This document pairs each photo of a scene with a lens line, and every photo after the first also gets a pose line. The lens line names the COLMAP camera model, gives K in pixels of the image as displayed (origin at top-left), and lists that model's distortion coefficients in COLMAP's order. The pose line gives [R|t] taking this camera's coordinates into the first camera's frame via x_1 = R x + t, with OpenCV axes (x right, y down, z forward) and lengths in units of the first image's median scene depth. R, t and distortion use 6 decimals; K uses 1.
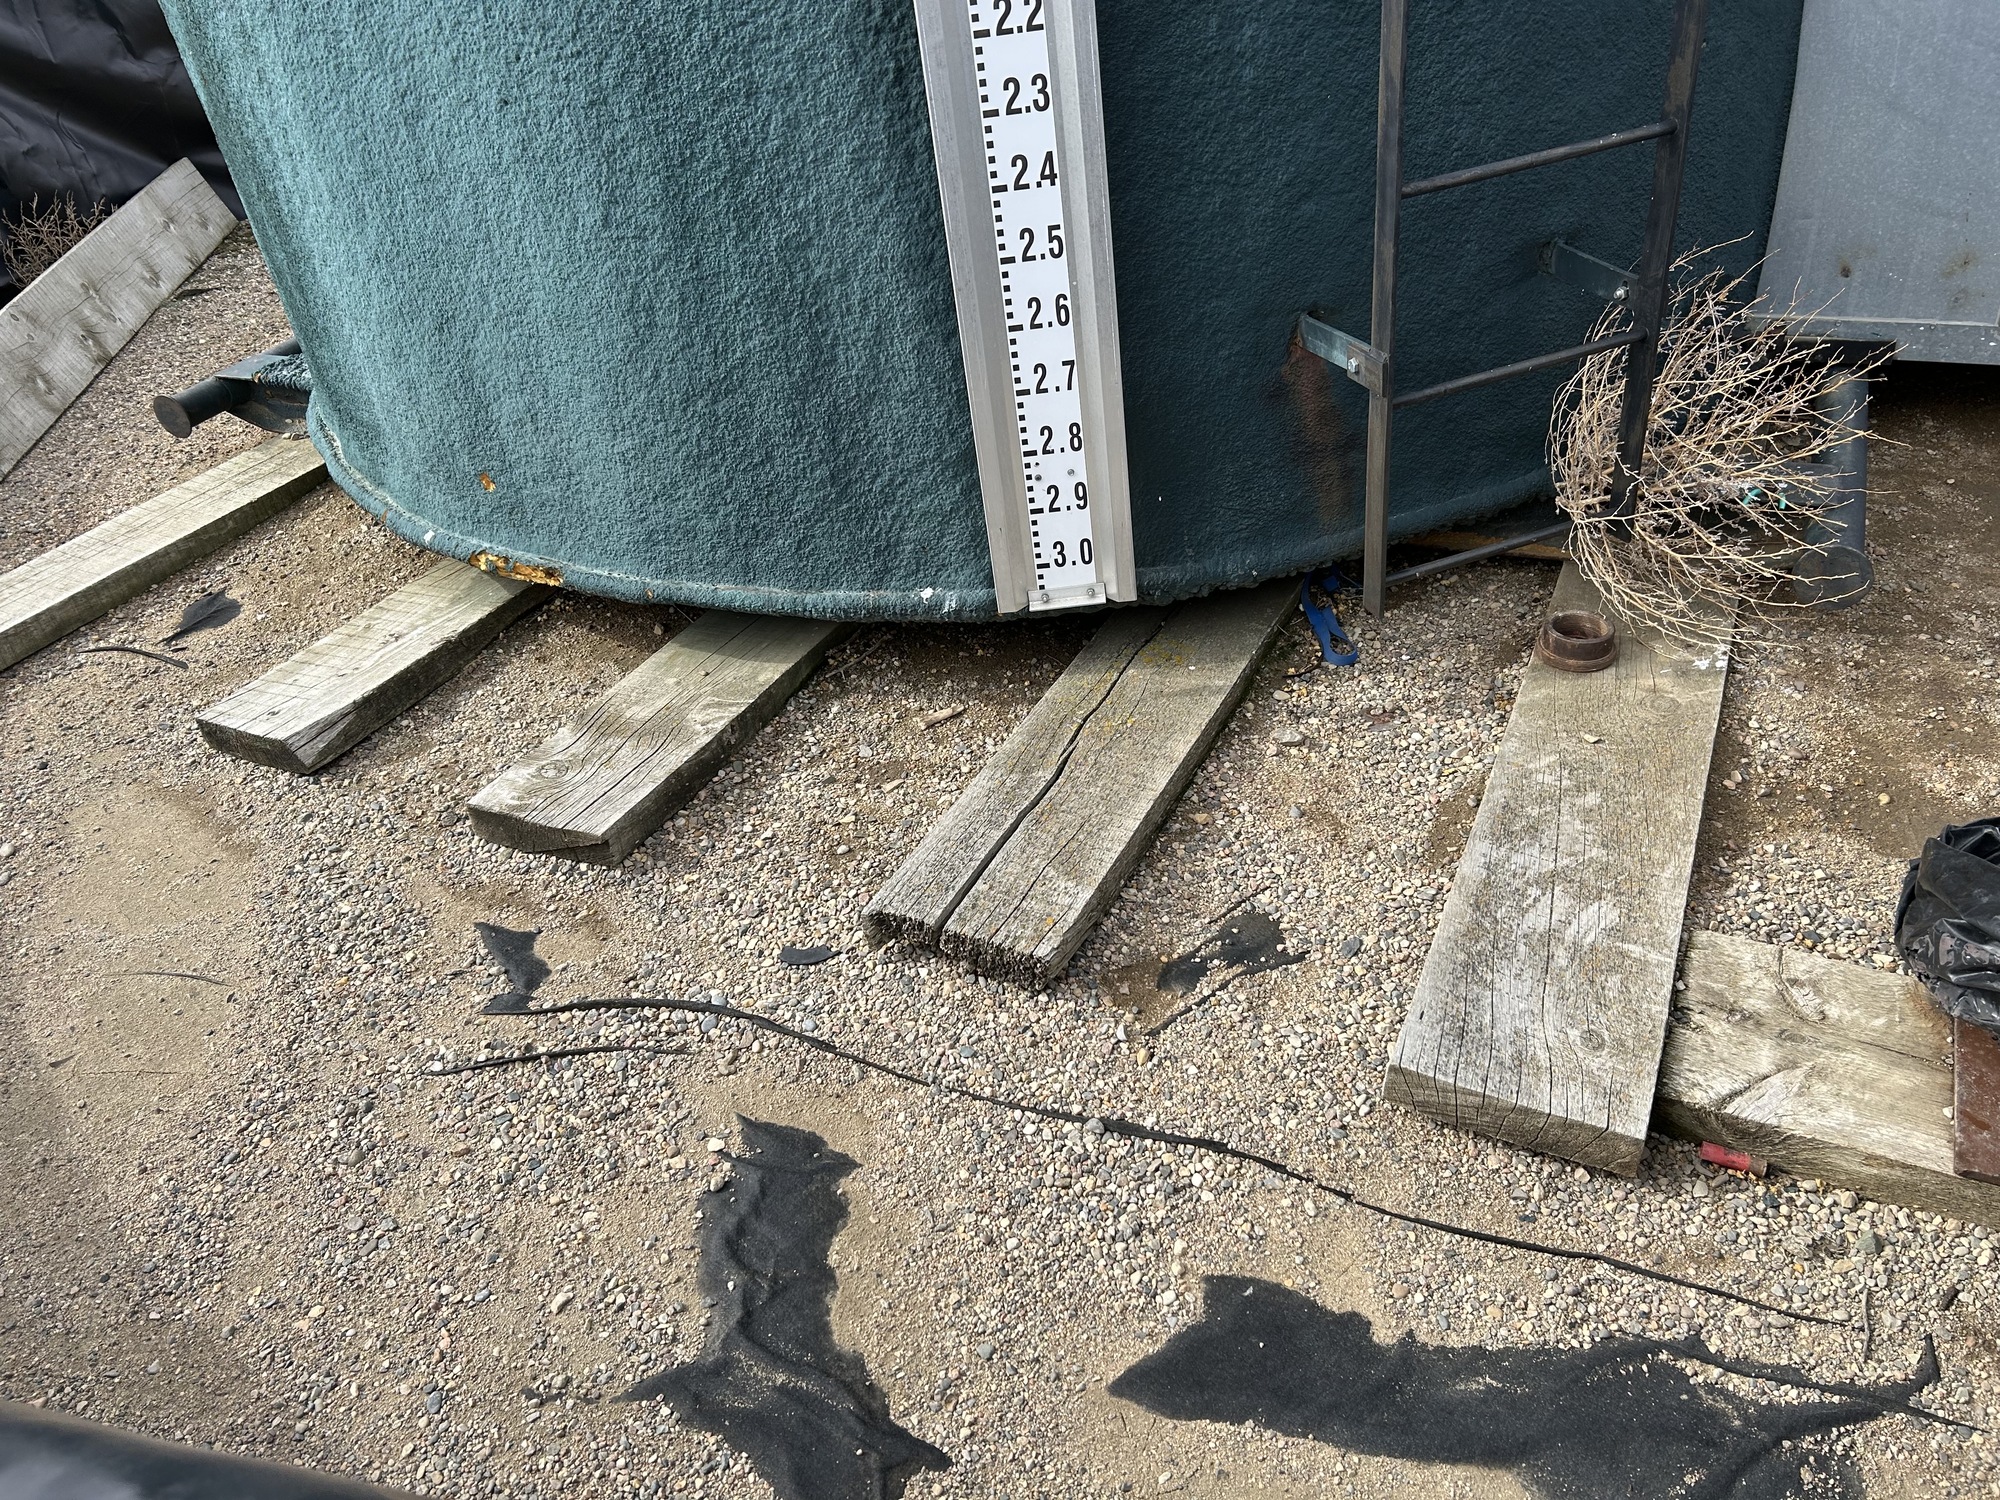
lens RADIAL K [[1496.9, 0, 1017.8], [0, 1496.9, 761.7], [0, 0, 1]] dist [0.051567, -0.060861]
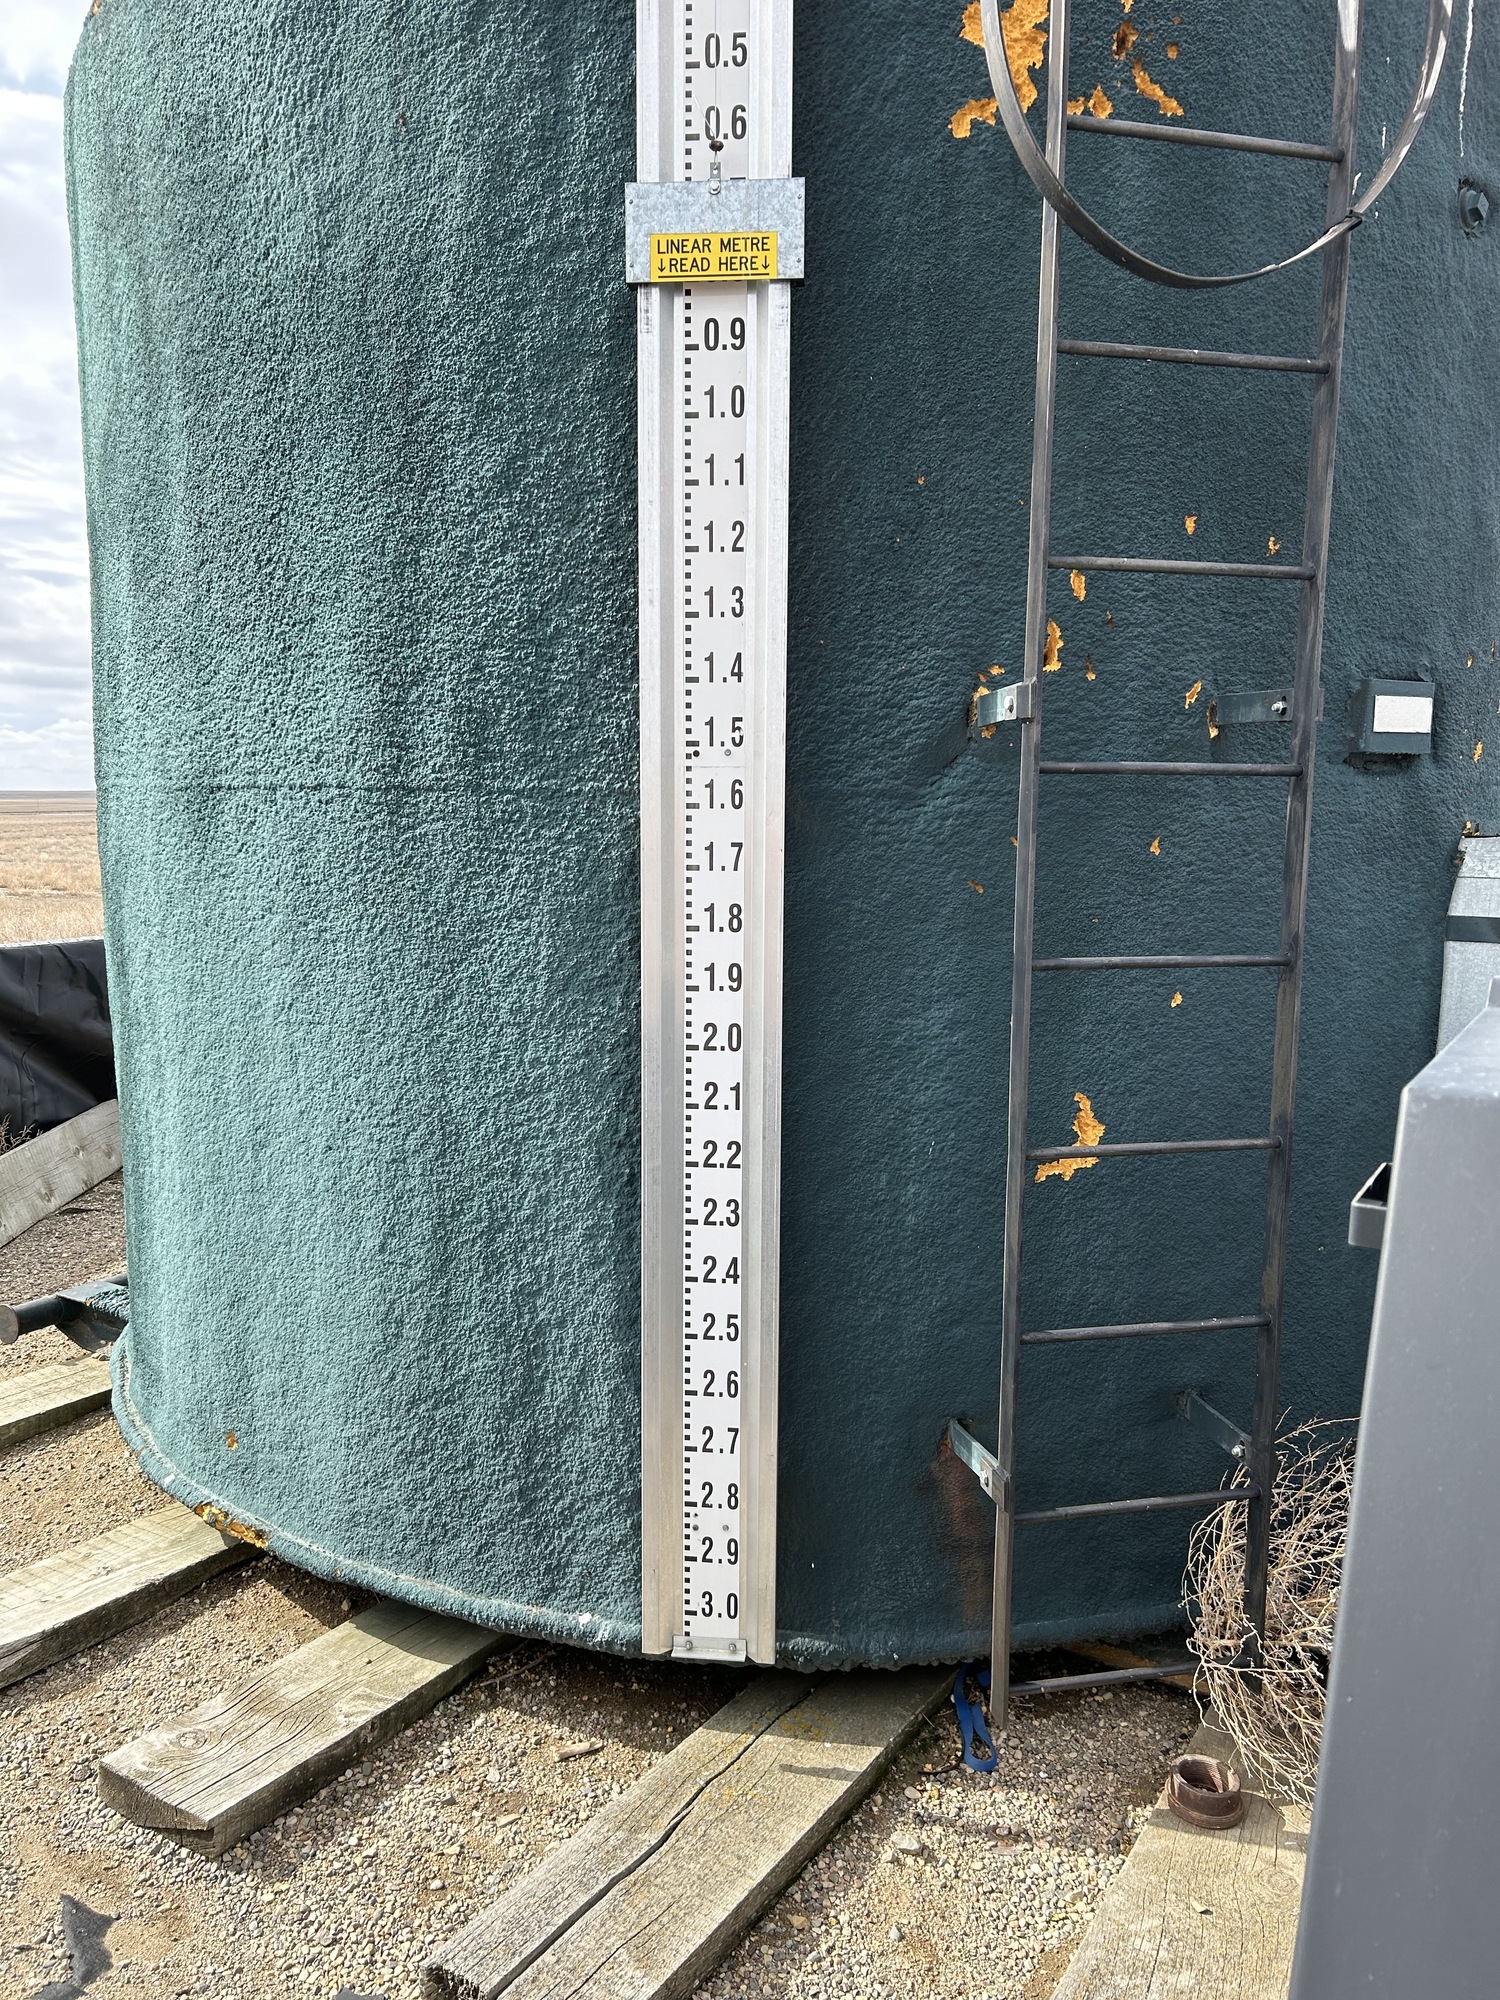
lens RADIAL K [[1496.9, 0, 732.9], [0, 1496.9, 1007.5], [0, 0, 1]] dist [0.051567, -0.060861]
pose [[0.984828, 0.134399, -0.109774, 0.104215], [-0.169830, 0.876442, -0.450563, -0.030868], [0.035656, 0.462370, 0.885970, -0.137316]]
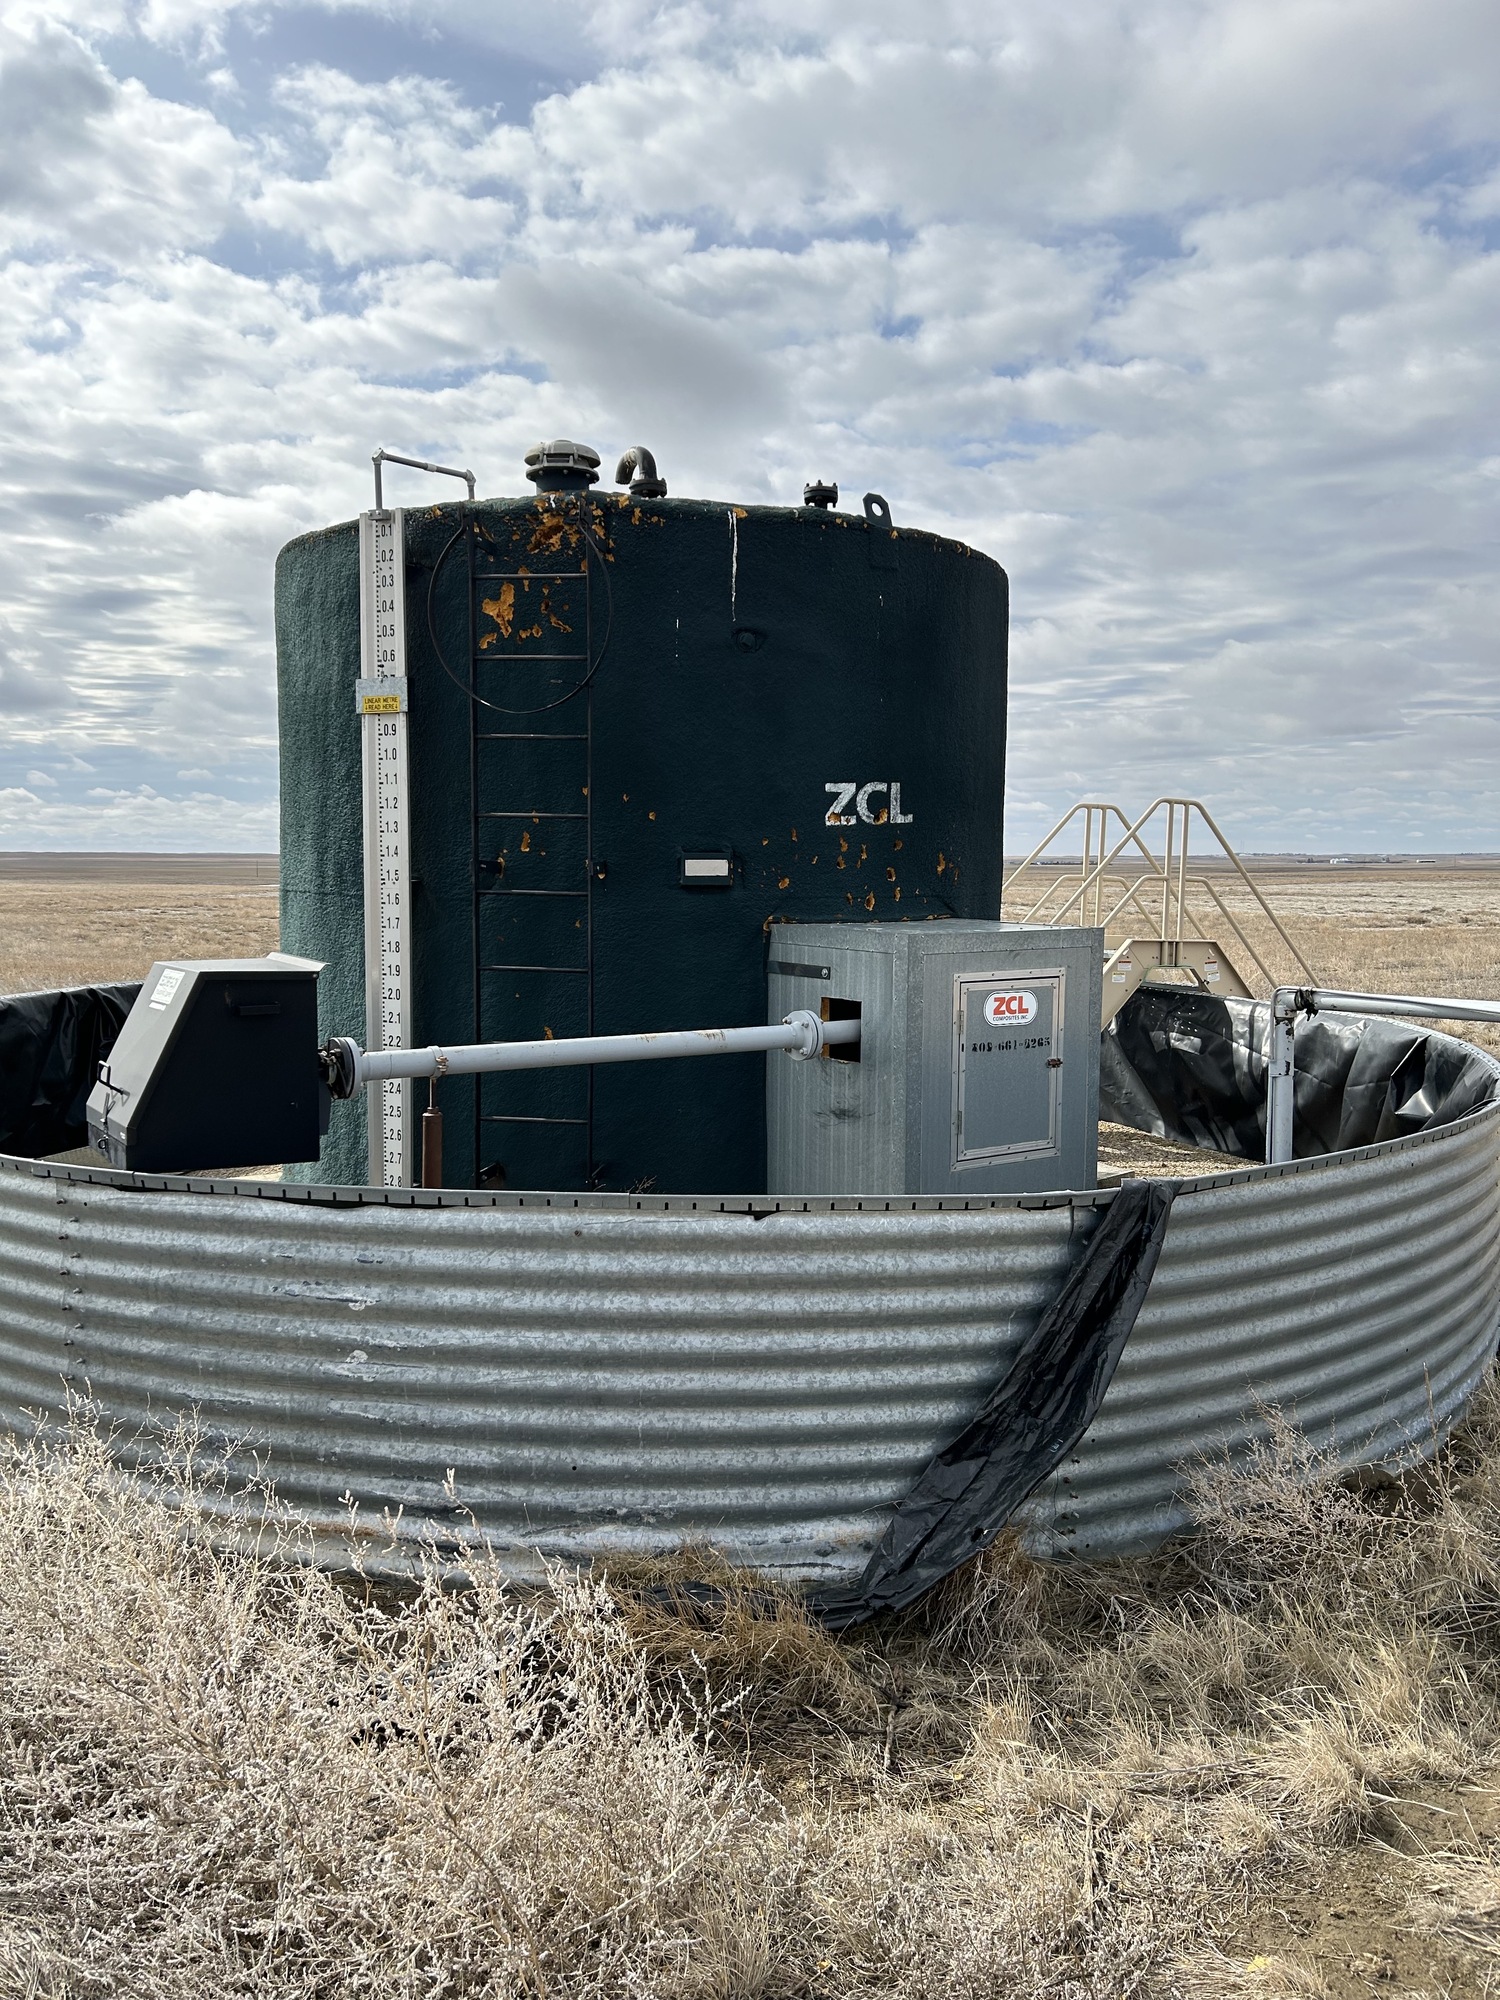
lens RADIAL K [[1496.9, 0, 748.8], [0, 1496.9, 1001.2], [0, 0, 1]] dist [0.051567, -0.060861]
pose [[0.861703, 0.170284, -0.477987, 1.708626], [-0.379599, 0.841435, -0.384568, 0.294978], [0.336709, 0.512826, 0.789707, -1.034422]]
